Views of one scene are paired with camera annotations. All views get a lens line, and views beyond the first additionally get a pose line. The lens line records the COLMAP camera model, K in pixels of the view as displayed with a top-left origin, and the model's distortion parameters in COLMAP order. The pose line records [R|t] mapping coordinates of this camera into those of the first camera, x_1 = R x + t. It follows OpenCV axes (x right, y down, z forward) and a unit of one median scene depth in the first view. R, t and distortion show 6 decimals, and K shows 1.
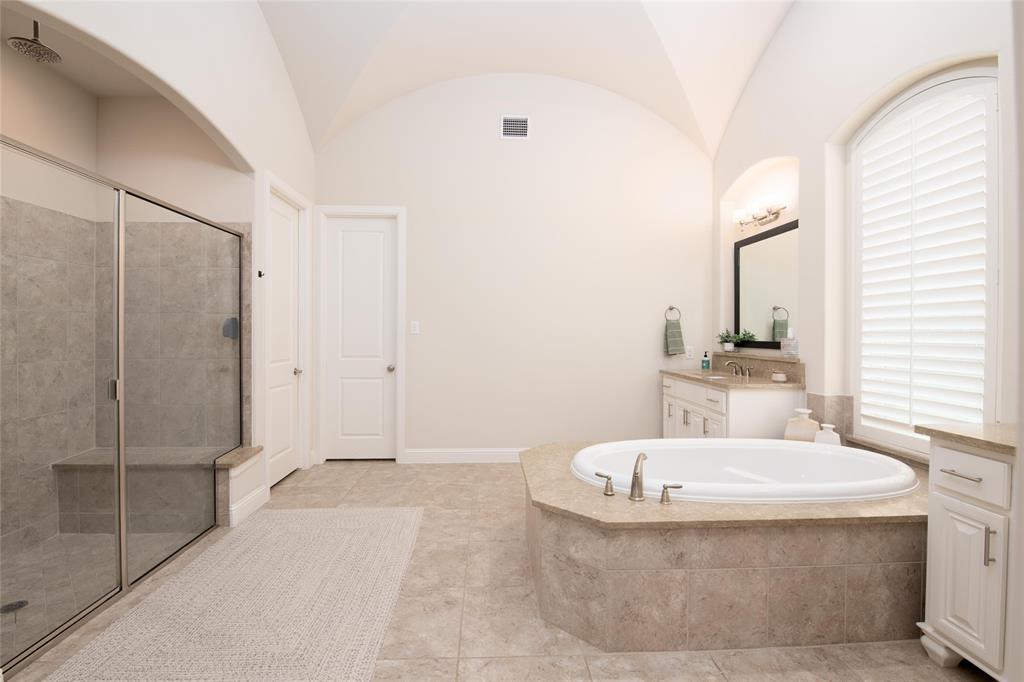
lens RADIAL K [[443.0, 0, 510.6], [0, 443.0, 336.0], [0, 0, 1]] dist [-0.007222, -0.005663]
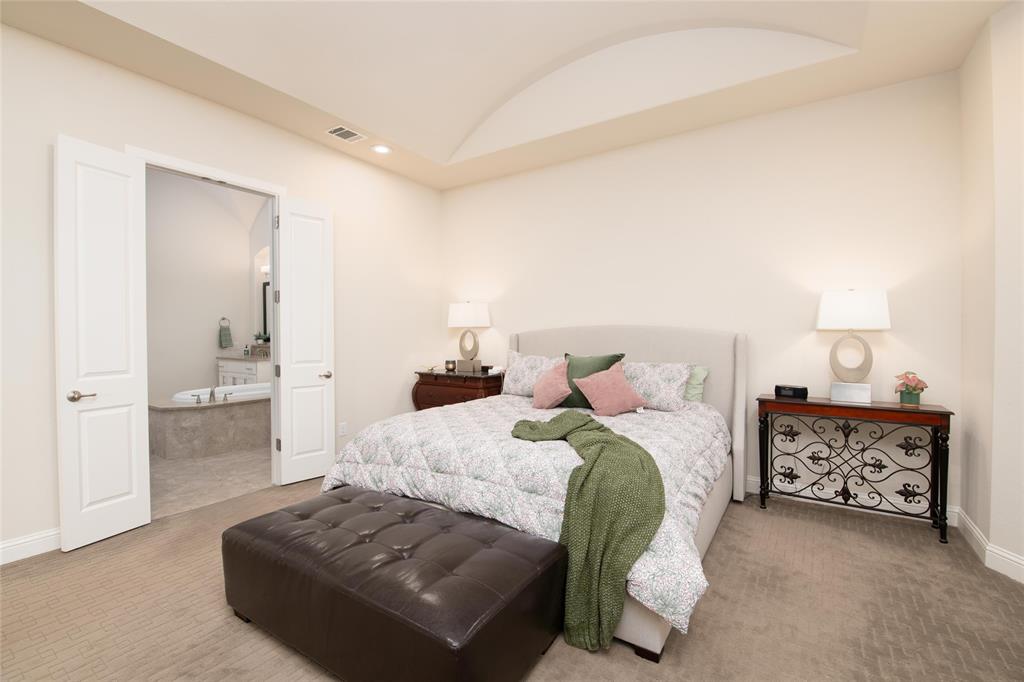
lens RADIAL K [[443.0, 0, 509.6], [0, 443.0, 336.6], [0, 0, 1]] dist [-0.007222, -0.005663]
pose [[0.594026, -0.010406, 0.804378, -0.333593], [0.011028, 0.999928, 0.004791, 0.007309], [-0.804370, 0.006025, 0.594098, -0.849967]]
